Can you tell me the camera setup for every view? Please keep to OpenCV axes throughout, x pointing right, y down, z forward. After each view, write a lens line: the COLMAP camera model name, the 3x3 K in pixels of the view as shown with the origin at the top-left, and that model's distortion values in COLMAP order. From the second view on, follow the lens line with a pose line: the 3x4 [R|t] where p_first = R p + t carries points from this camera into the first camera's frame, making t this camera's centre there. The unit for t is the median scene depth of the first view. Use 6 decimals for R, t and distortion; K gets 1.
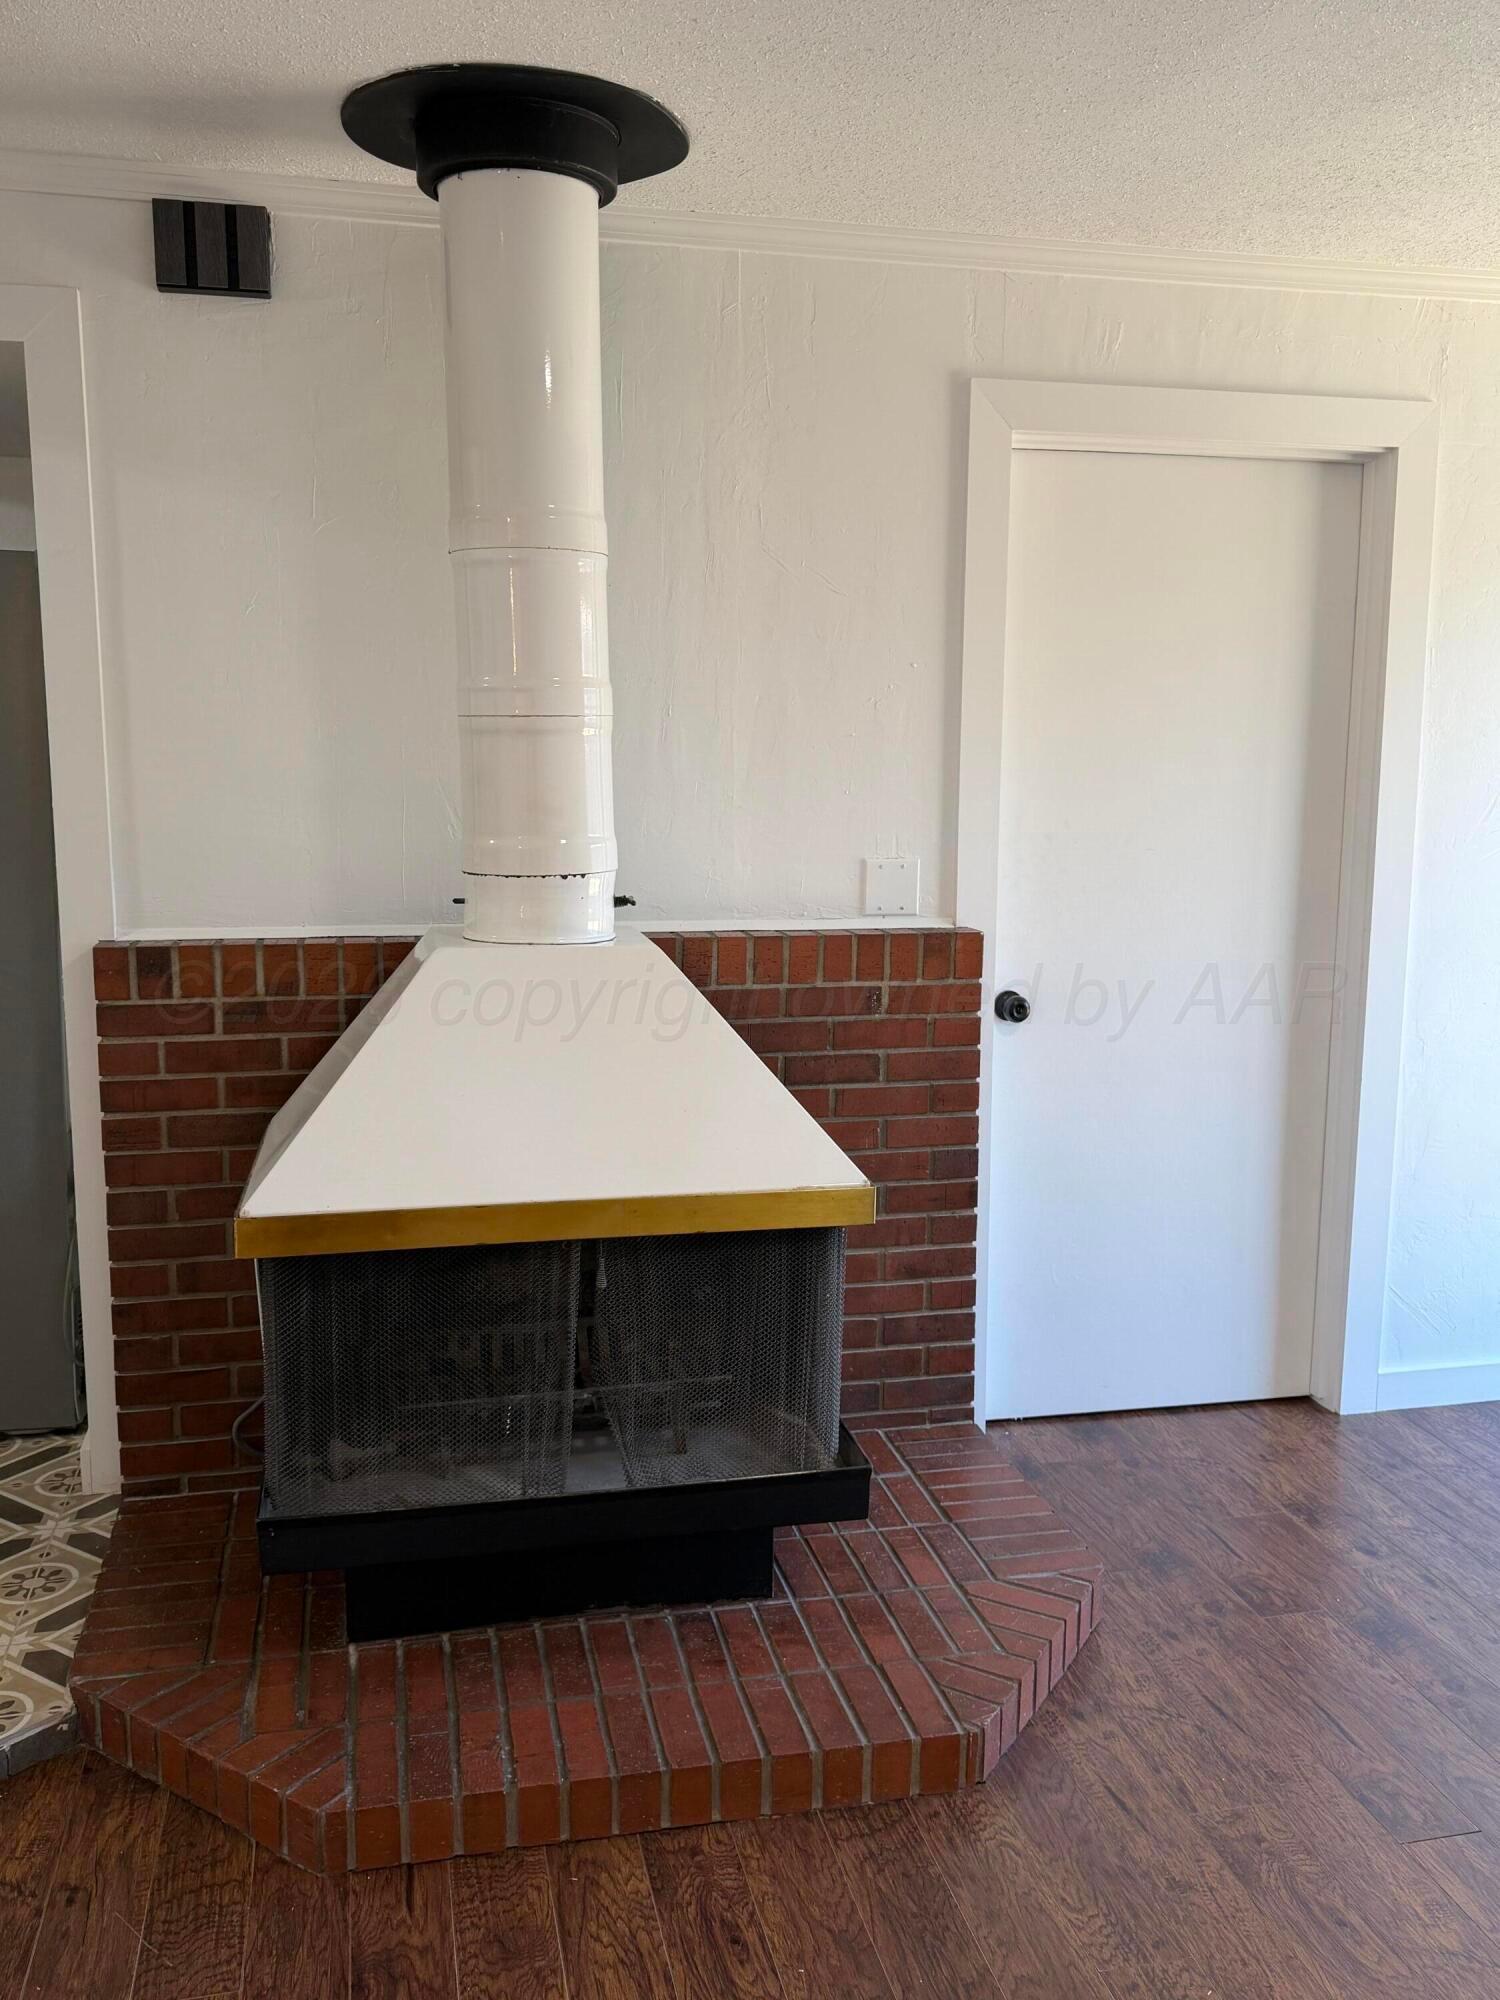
lens RADIAL K [[1638.2, 0, 751.3], [0, 1638.2, 1005.9], [0, 0, 1]] dist [0.041196, -0.034700]
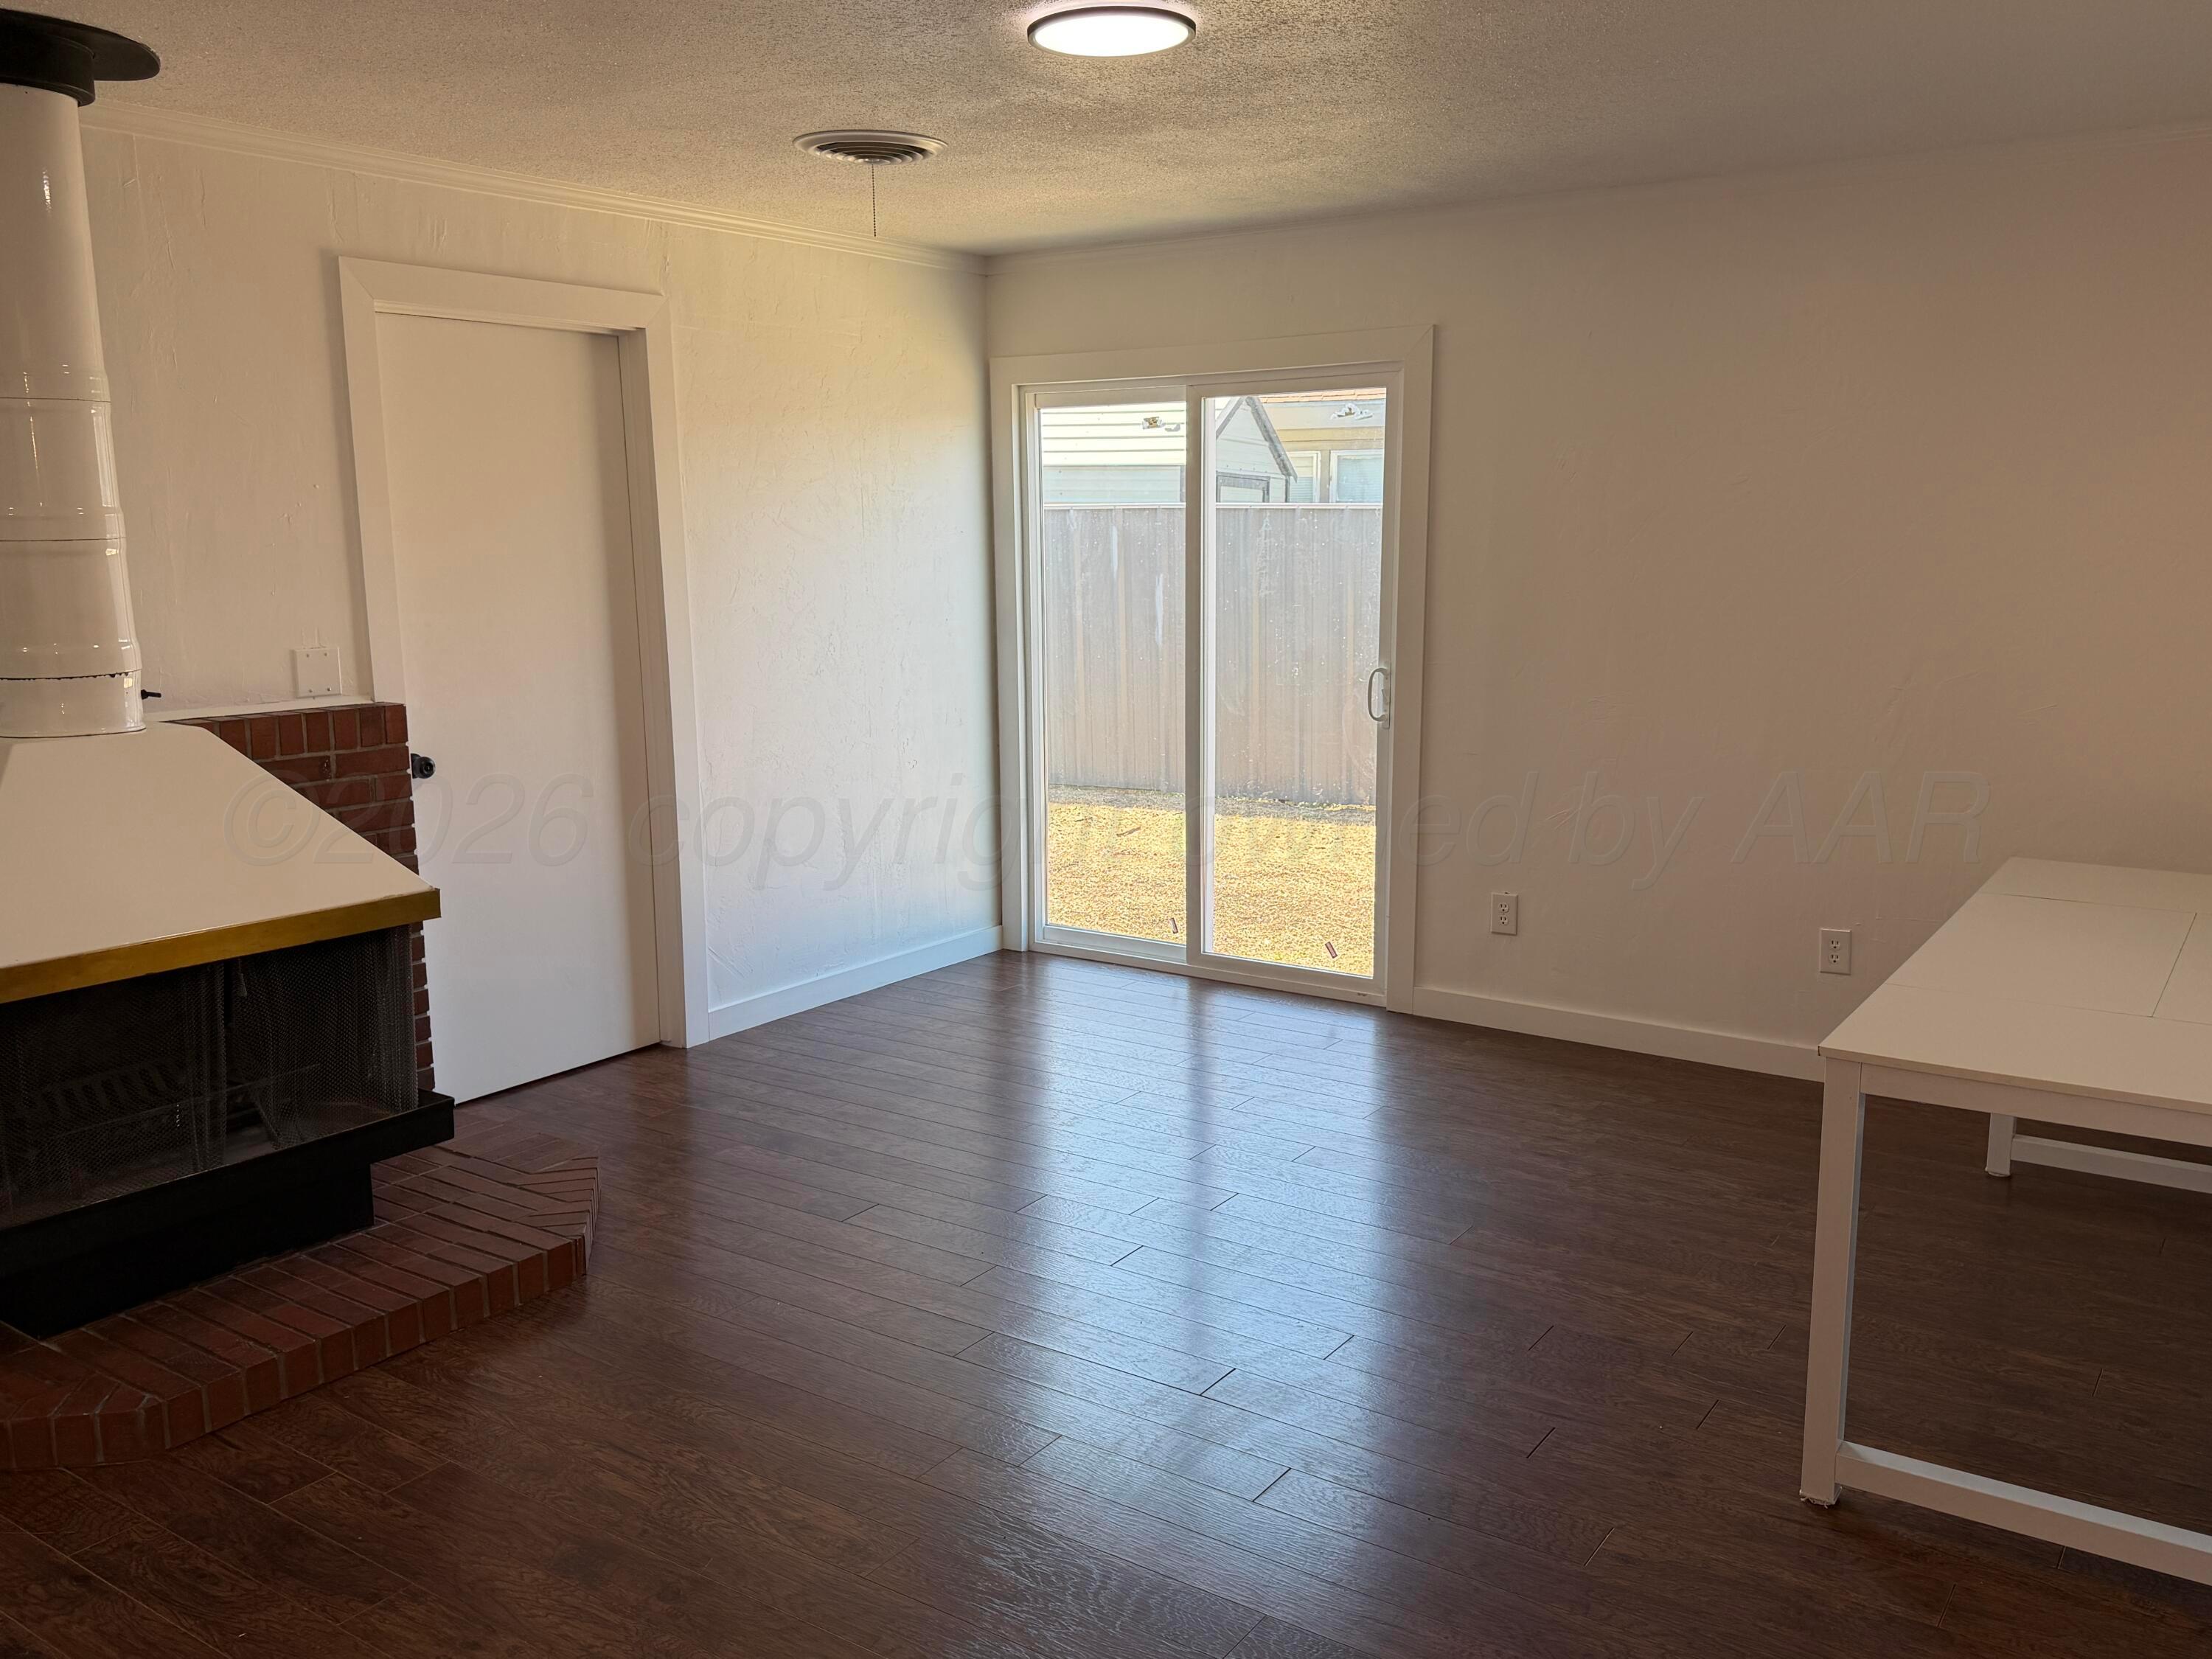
lens RADIAL K [[1811.9, 0, 1110.2], [0, 1811.9, 830.2], [0, 0, 1]] dist [0.041196, -0.034700]
pose [[0.738202, -0.124004, 0.663084, -0.399243], [0.116501, 0.991625, 0.055746, 0.035510], [-0.664444, 0.036099, 0.746466, -0.386492]]
